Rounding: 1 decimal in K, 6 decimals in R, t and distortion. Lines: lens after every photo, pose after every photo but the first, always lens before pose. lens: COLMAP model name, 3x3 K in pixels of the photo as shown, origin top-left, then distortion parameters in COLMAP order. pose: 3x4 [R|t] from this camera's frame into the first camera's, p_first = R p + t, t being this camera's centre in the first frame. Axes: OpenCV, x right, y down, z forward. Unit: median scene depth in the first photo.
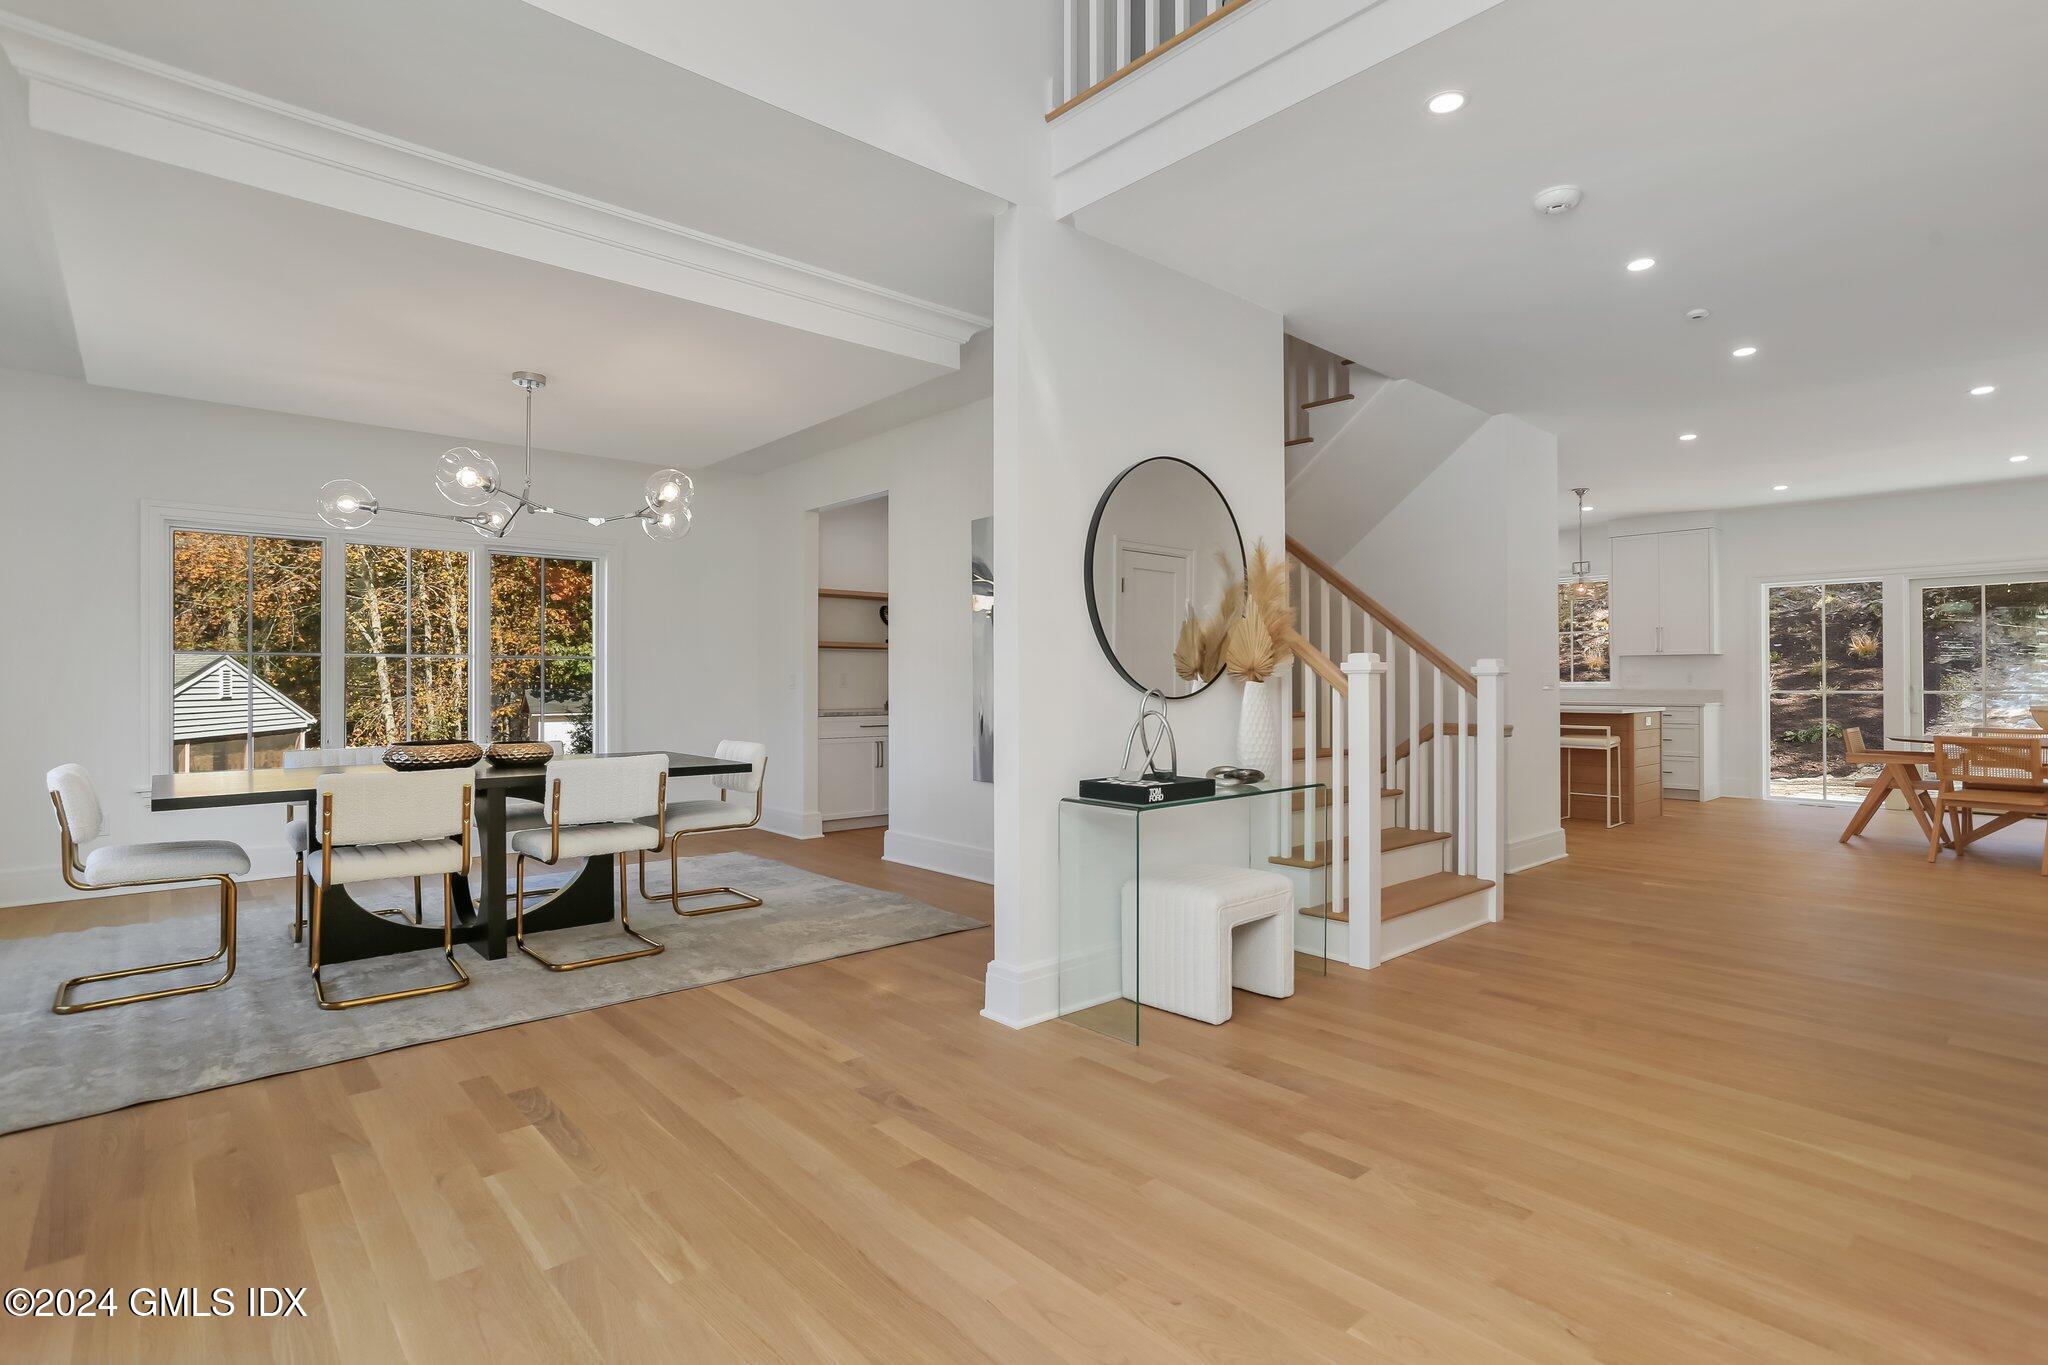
lens RADIAL K [[994.6, 0, 1024.0], [0, 994.6, 682.5], [0, 0, 1]] dist [-0.046745, 0.030470]
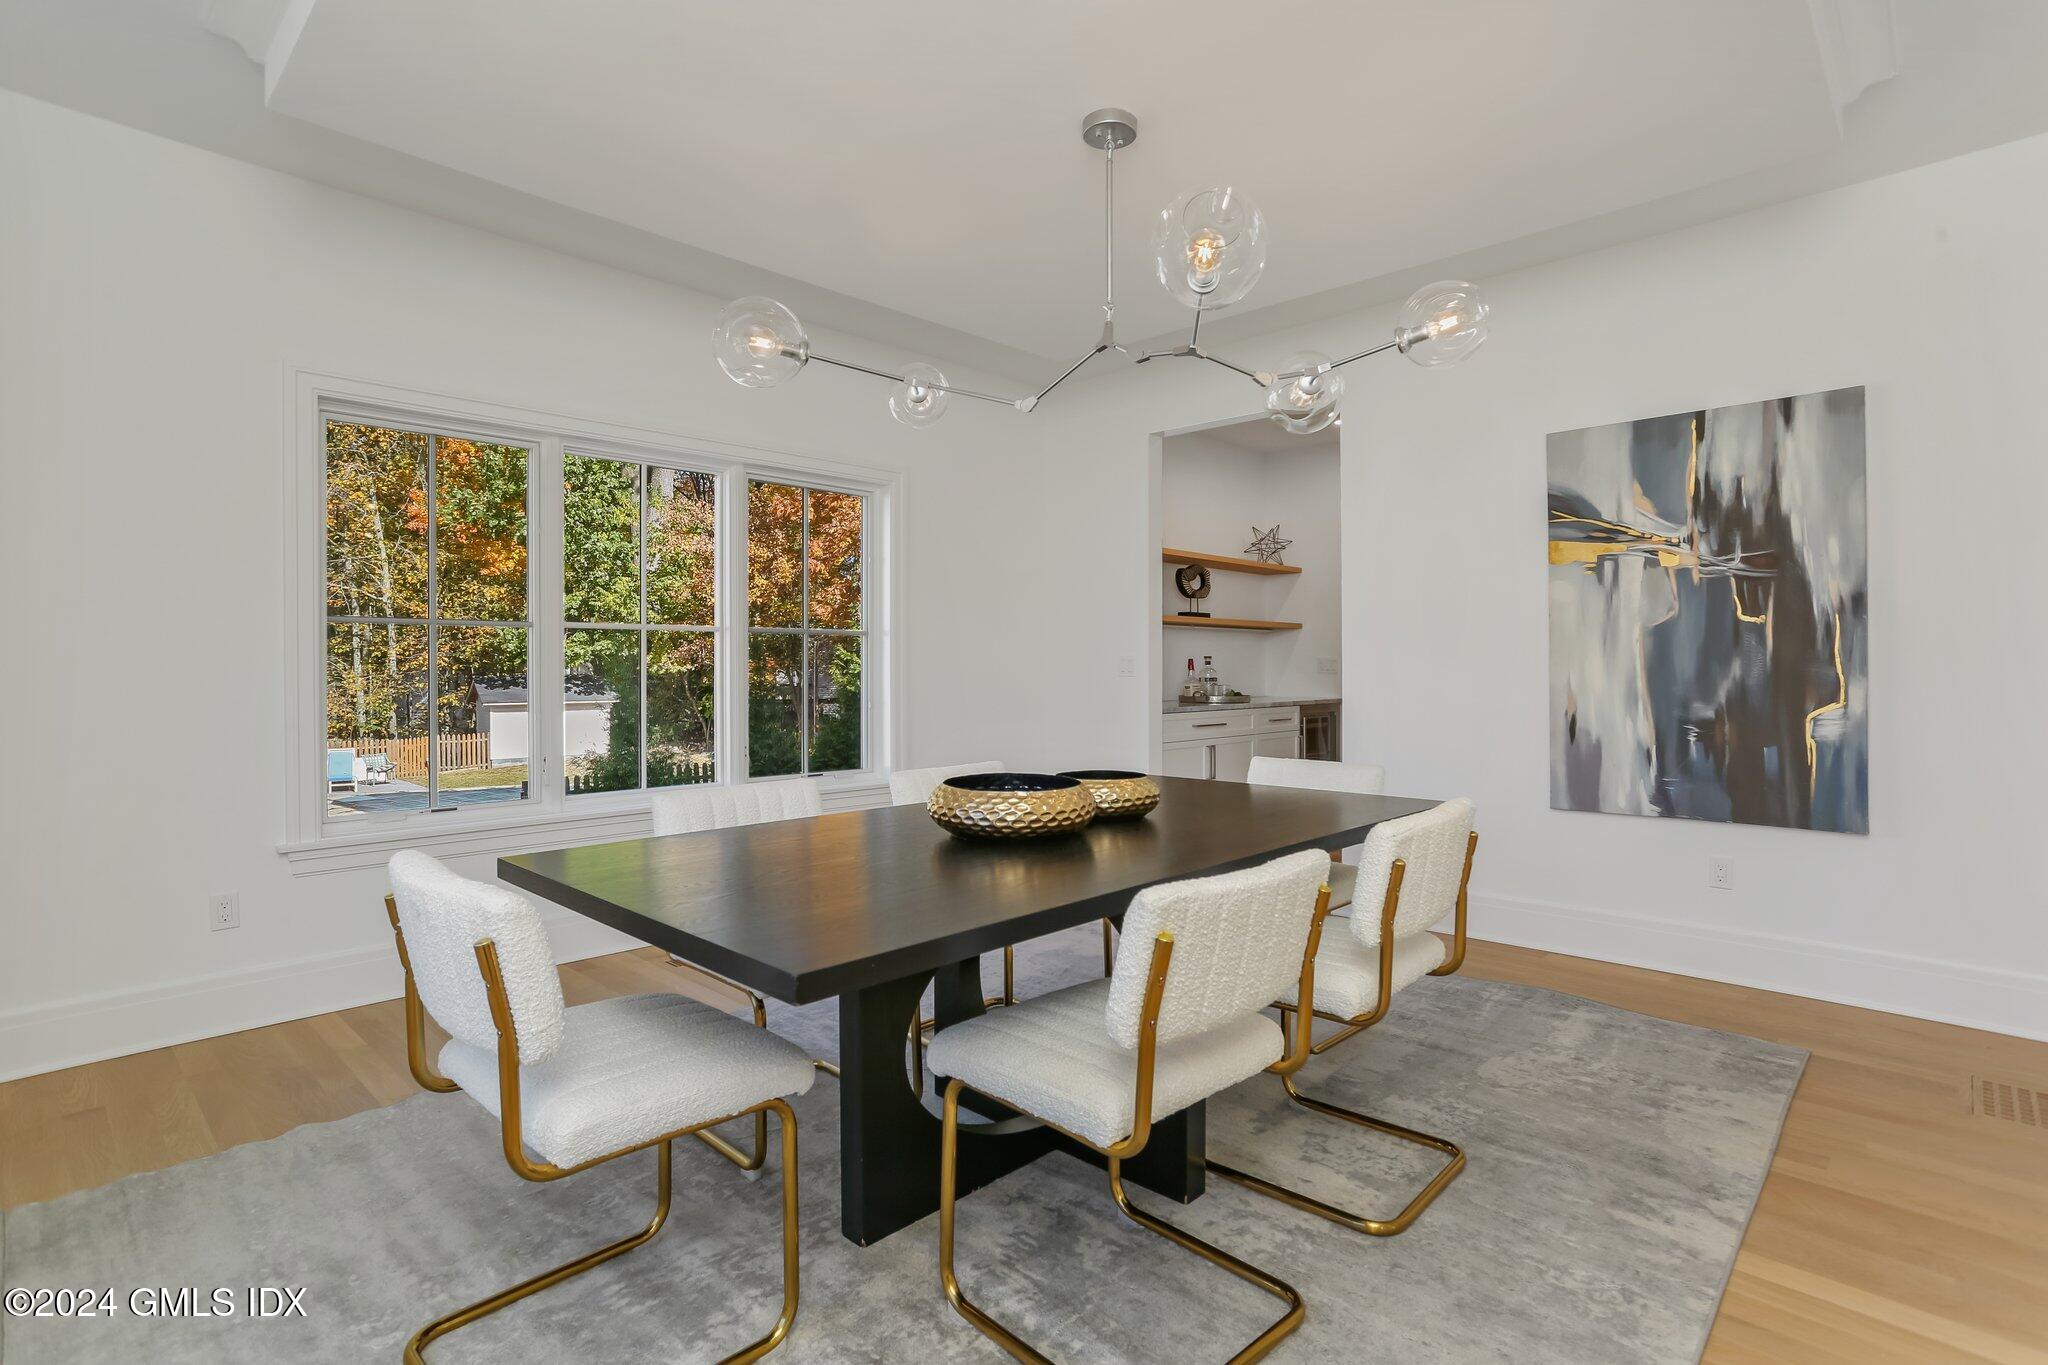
lens RADIAL K [[994.6, 0, 1024.0], [0, 994.6, 682.5], [0, 0, 1]] dist [-0.046745, 0.030470]
pose [[0.996232, -0.003055, 0.086669, -0.246075], [0.001697, 0.999875, 0.015743, -0.000440], [-0.086706, -0.015536, 0.996113, 0.180336]]
